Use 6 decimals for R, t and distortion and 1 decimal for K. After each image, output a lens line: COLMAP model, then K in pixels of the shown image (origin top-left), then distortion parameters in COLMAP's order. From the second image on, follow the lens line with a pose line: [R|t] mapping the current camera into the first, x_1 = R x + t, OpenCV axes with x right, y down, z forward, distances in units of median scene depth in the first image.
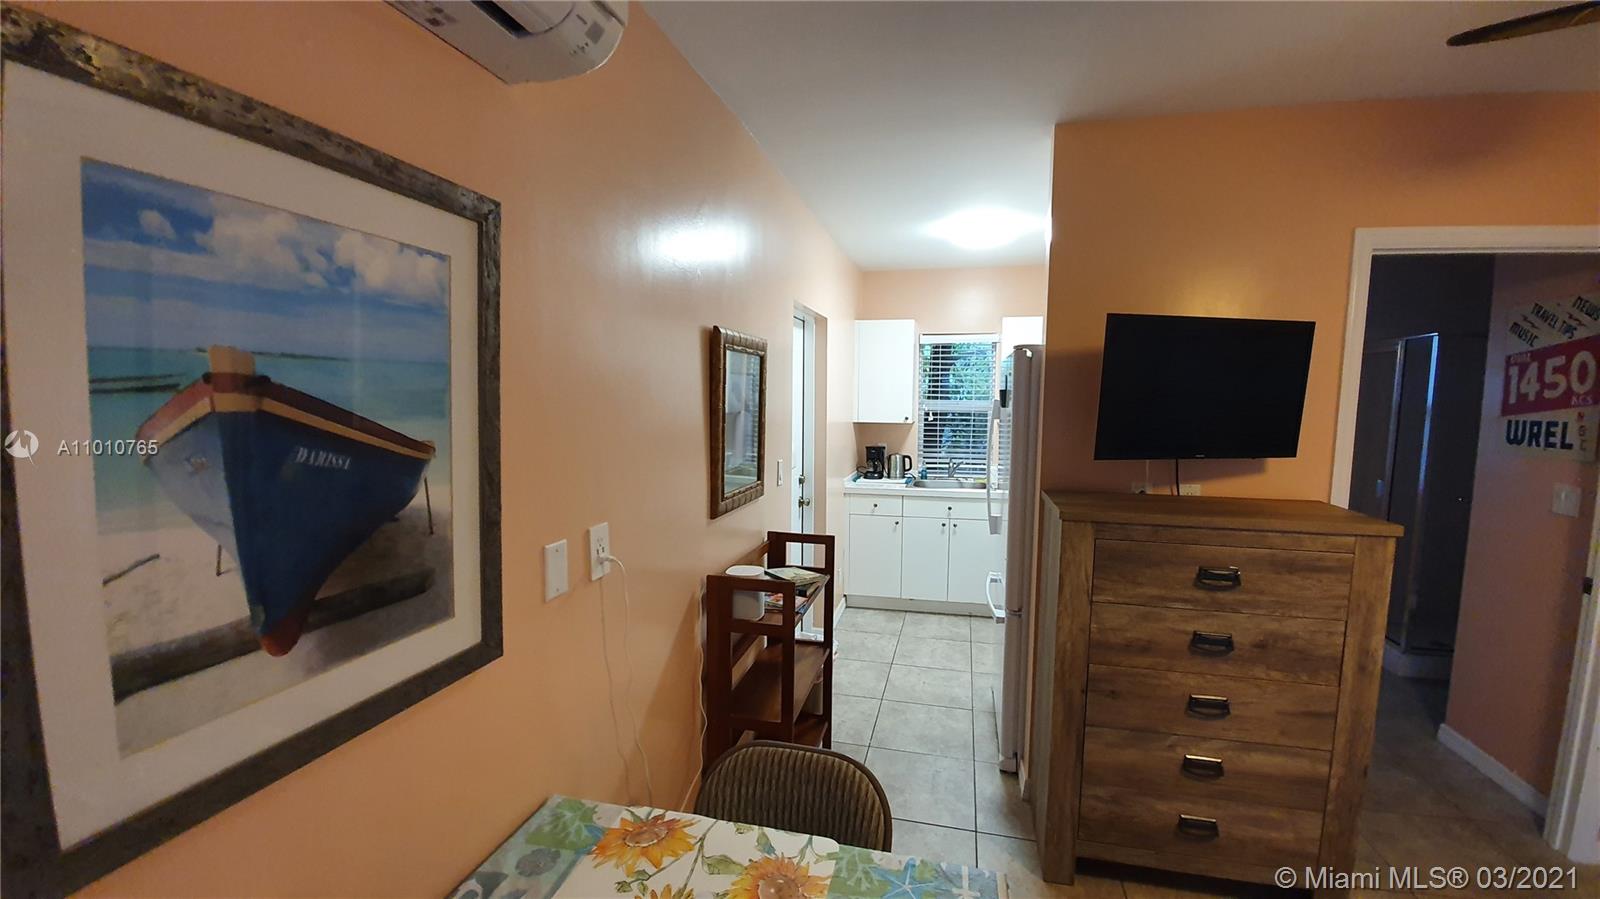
lens RADIAL K [[632.7, 0, 811.2], [0, 632.7, 456.2], [0, 0, 1]] dist [0.011563, -0.014454]
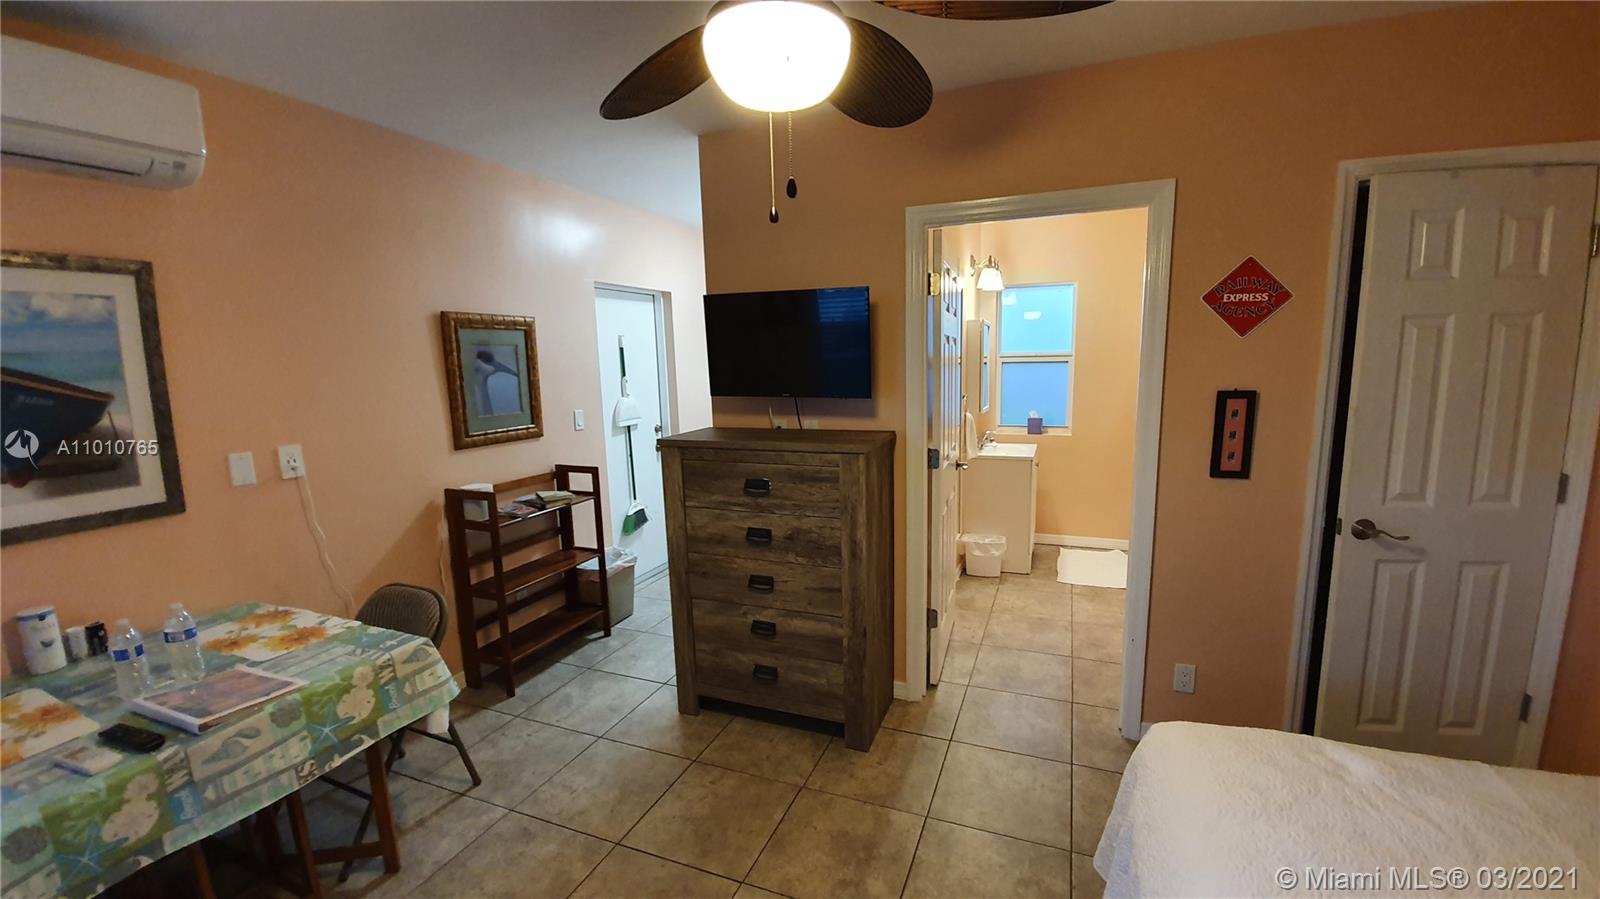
lens RADIAL K [[632.3, 0, 813.1], [0, 632.3, 461.1], [0, 0, 1]] dist [0.000319, -0.014233]
pose [[0.987954, -0.006552, -0.154606, 1.248431], [0.016686, 0.997788, 0.064346, 0.068800], [0.153843, -0.066150, 0.985879, -0.379103]]
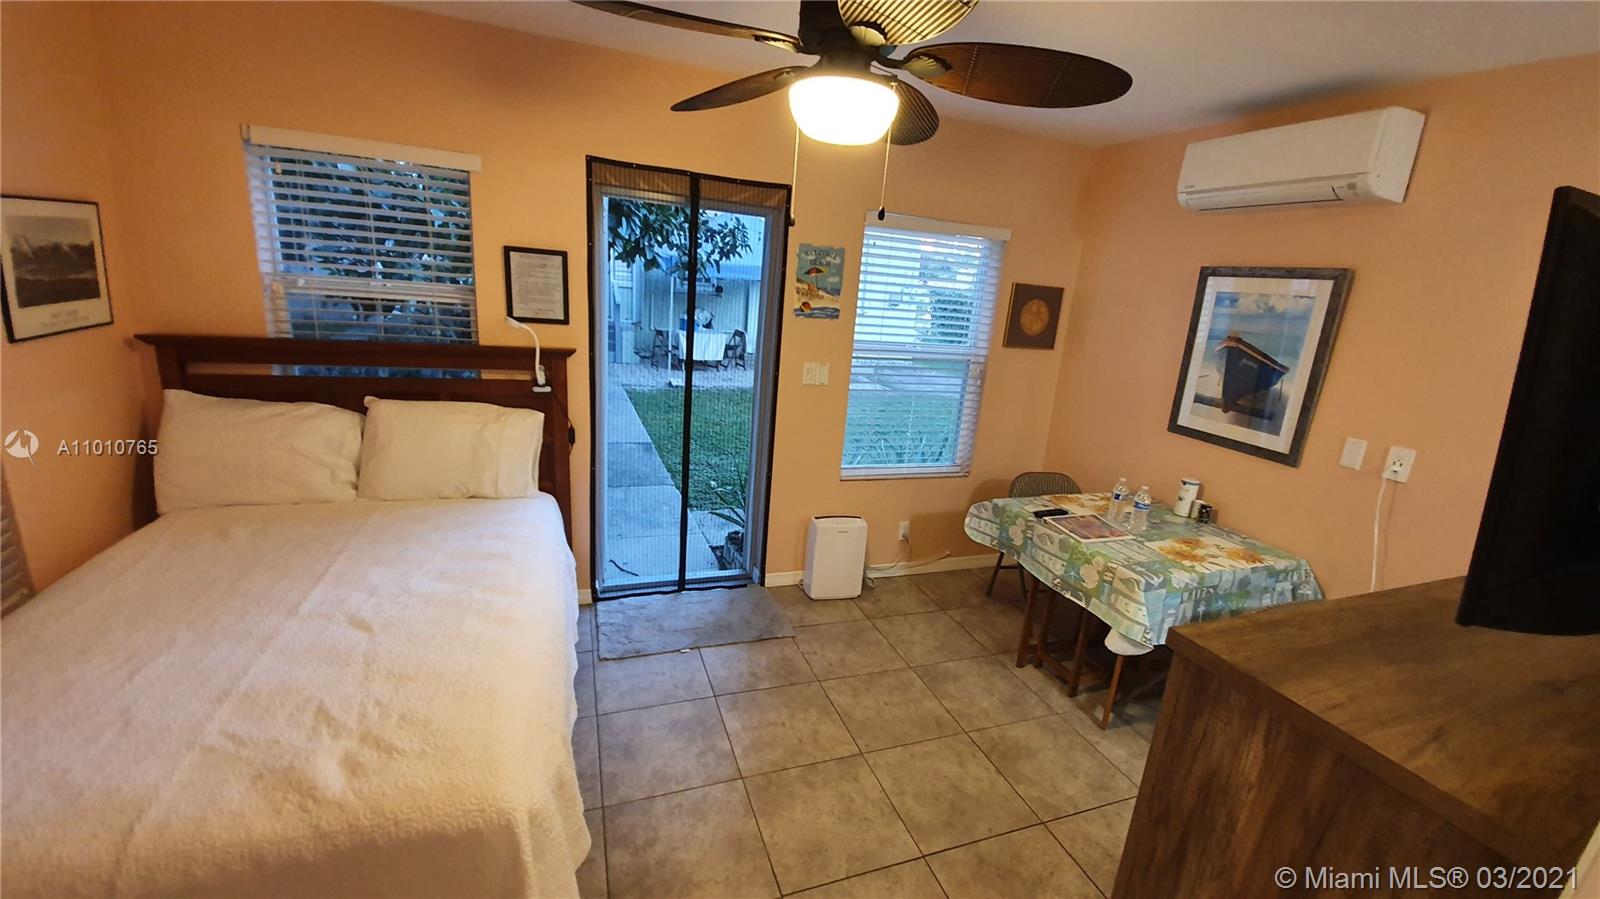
lens RADIAL K [[632.3, 0, 813.1], [0, 632.3, 461.1], [0, 0, 1]] dist [0.000319, -0.014233]
pose [[-0.833830, 0.072943, -0.547181, 1.769355], [-0.139628, 0.931130, 0.336900, -0.183519], [0.534071, 0.357319, -0.766219, 1.444656]]
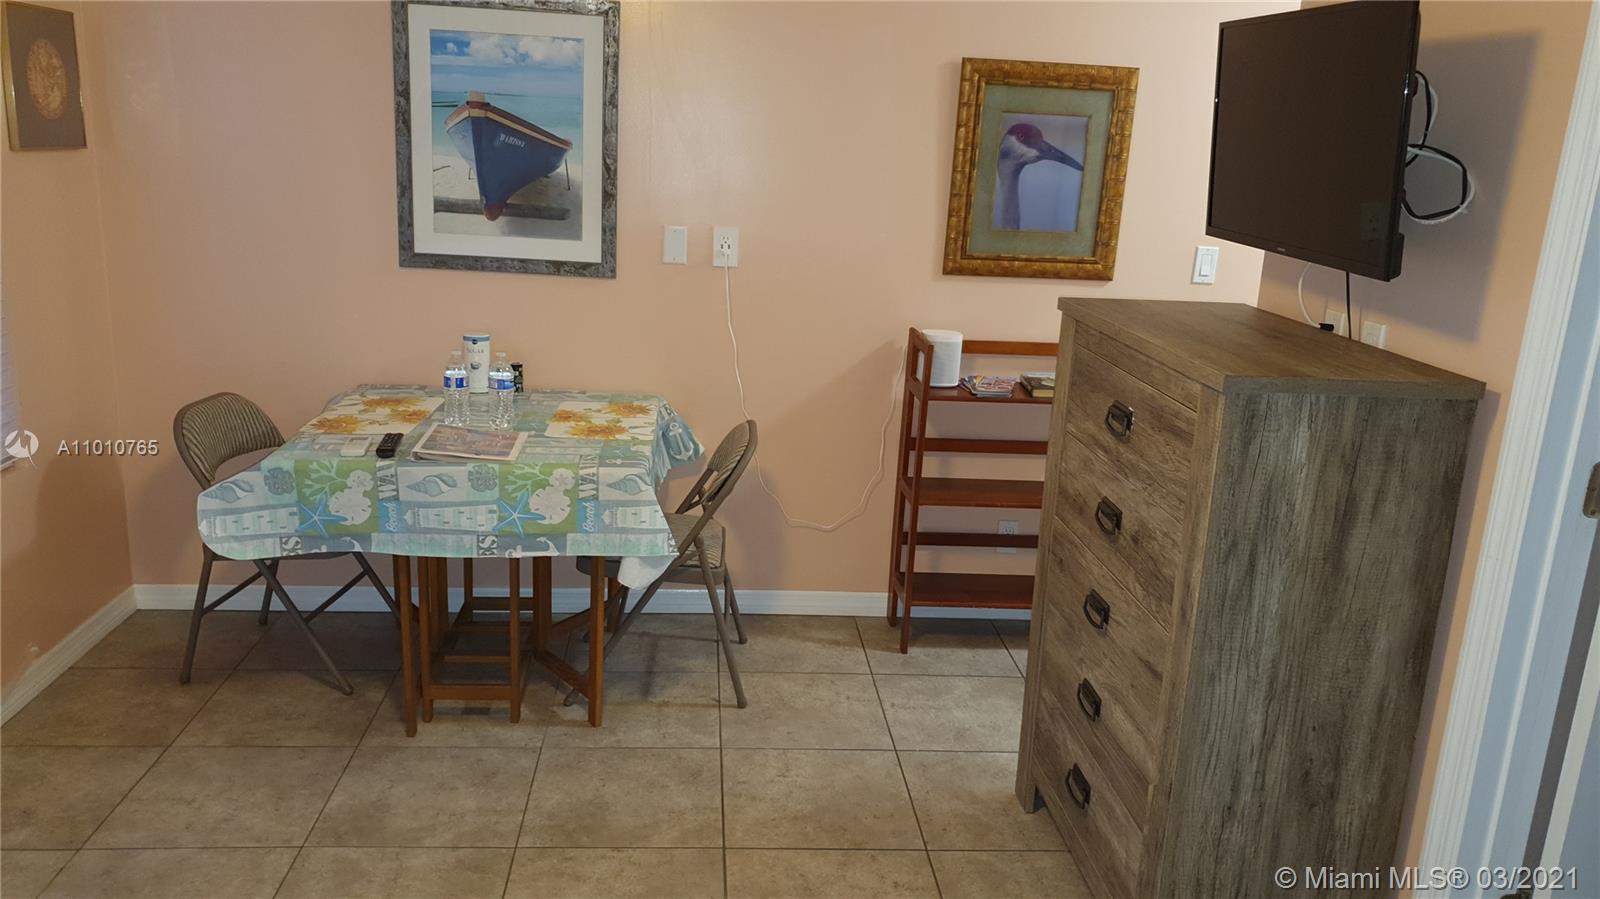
lens RADIAL K [[1250.7, 0, 800.0], [0, 1250.7, 449.5], [0, 0, 1]] dist [0.021812, -0.007248]
pose [[0.297192, 0.242468, -0.923518, 2.274099], [-0.141500, 0.967724, 0.208539, -0.004551], [0.944275, 0.068702, 0.321909, 0.340877]]
